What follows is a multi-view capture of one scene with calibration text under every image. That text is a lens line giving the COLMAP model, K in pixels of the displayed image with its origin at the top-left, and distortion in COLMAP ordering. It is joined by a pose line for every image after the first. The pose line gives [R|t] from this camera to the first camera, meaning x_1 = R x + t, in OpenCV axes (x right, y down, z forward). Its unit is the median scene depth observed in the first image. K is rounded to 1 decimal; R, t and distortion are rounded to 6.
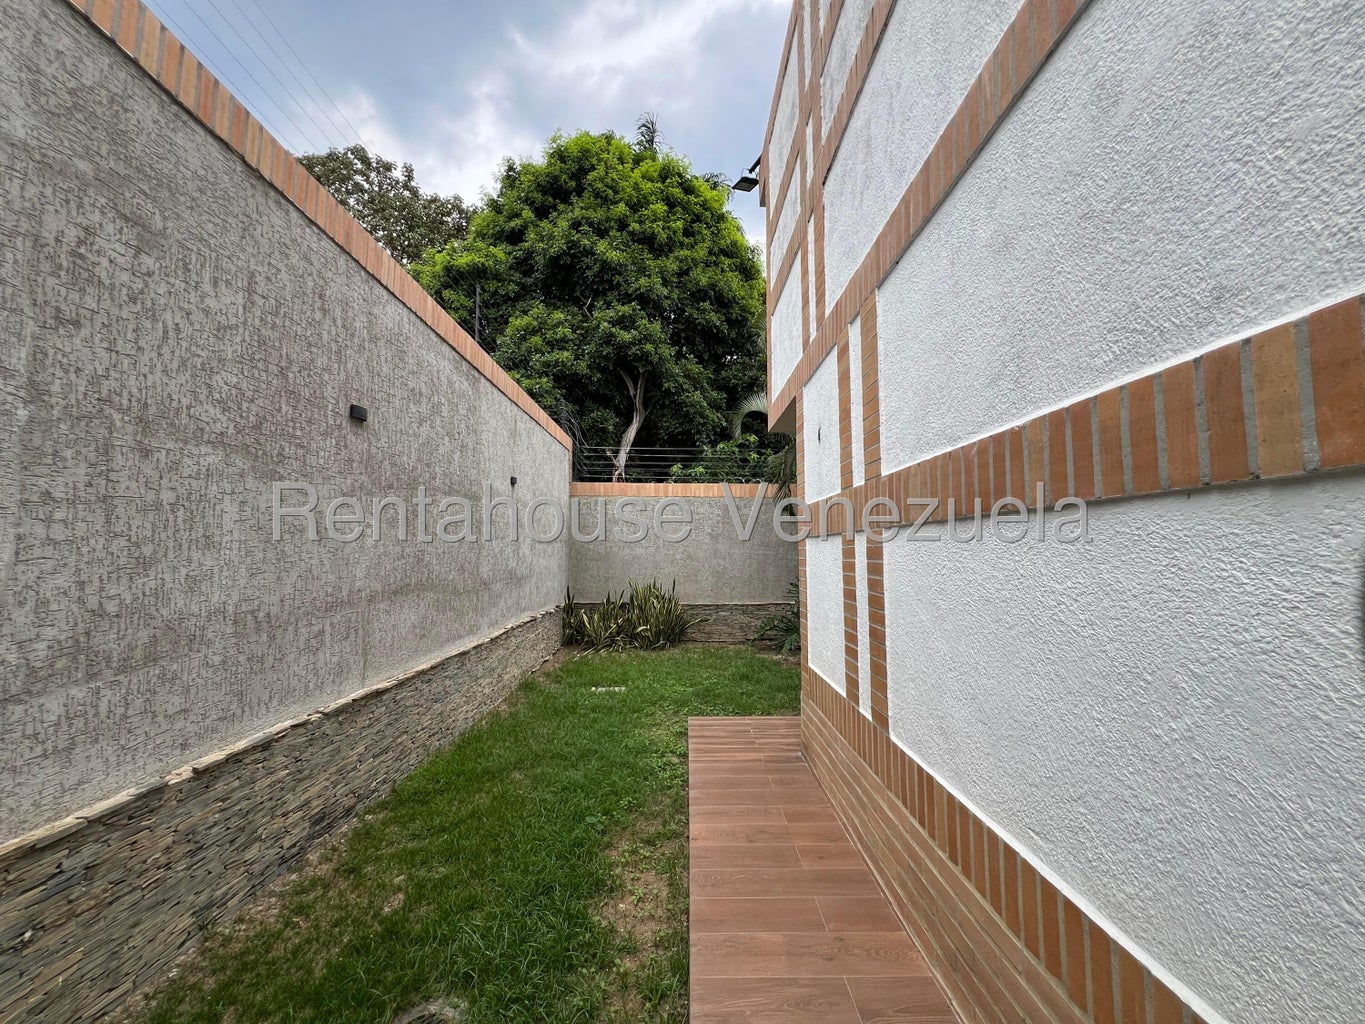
lens RADIAL K [[549.9, 0, 683.0], [0, 549.9, 510.9], [0, 0, 1]] dist [-0.002007, 0.000693]
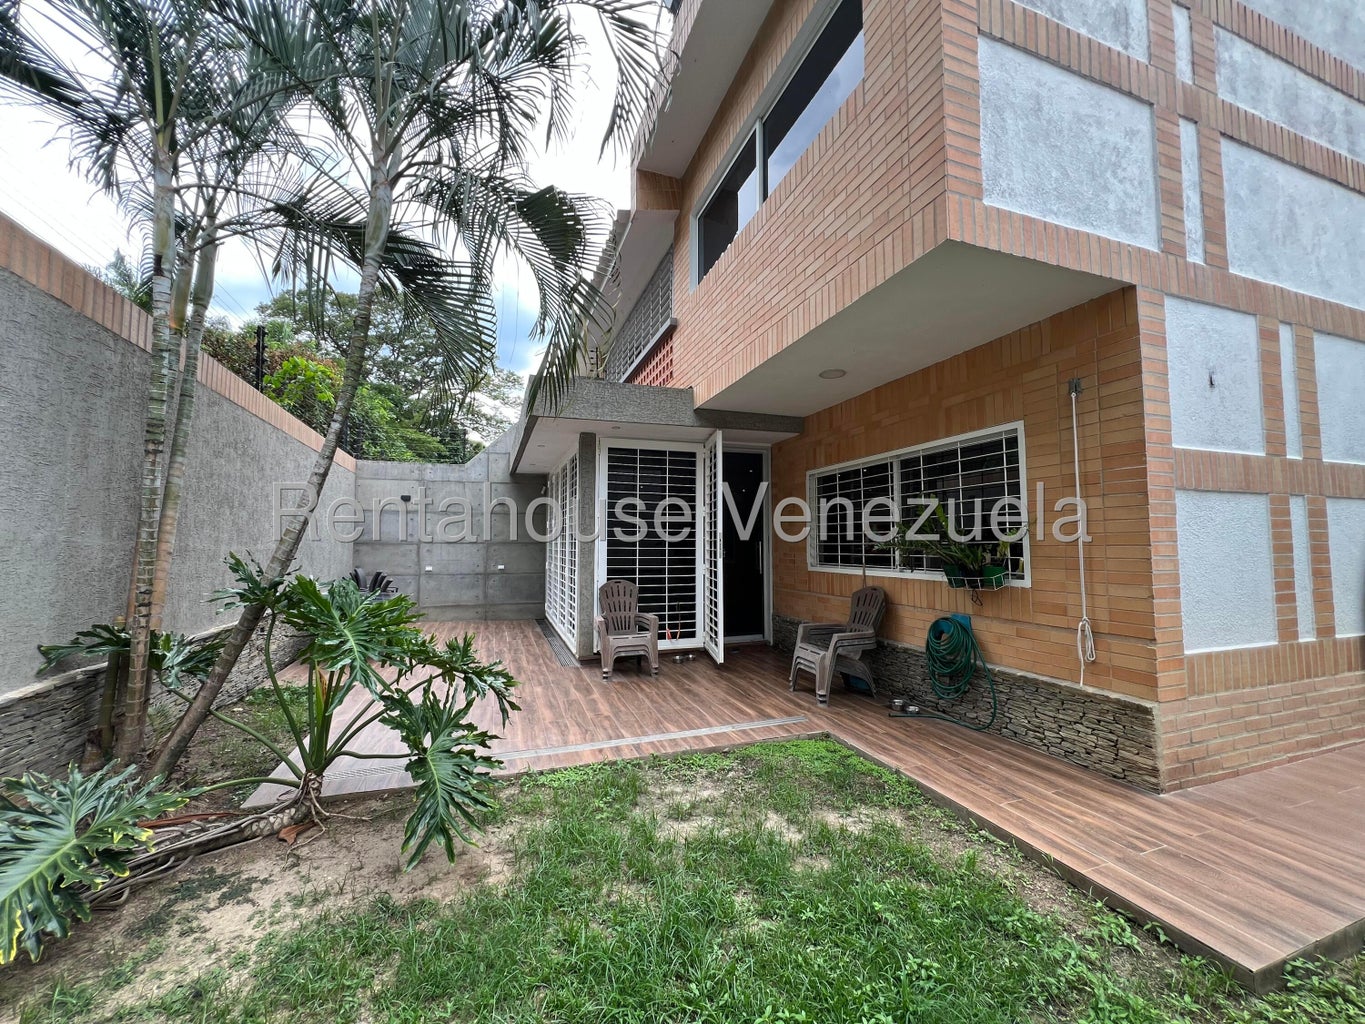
lens RADIAL K [[549.9, 0, 682.9], [0, 549.9, 509.0], [0, 0, 1]] dist [-0.002007, 0.000693]
pose [[-0.323816, 0.058400, 0.944316, -0.253323], [-0.072909, 0.993585, -0.086448, 0.177082], [-0.943307, -0.096842, -0.317481, 1.742056]]
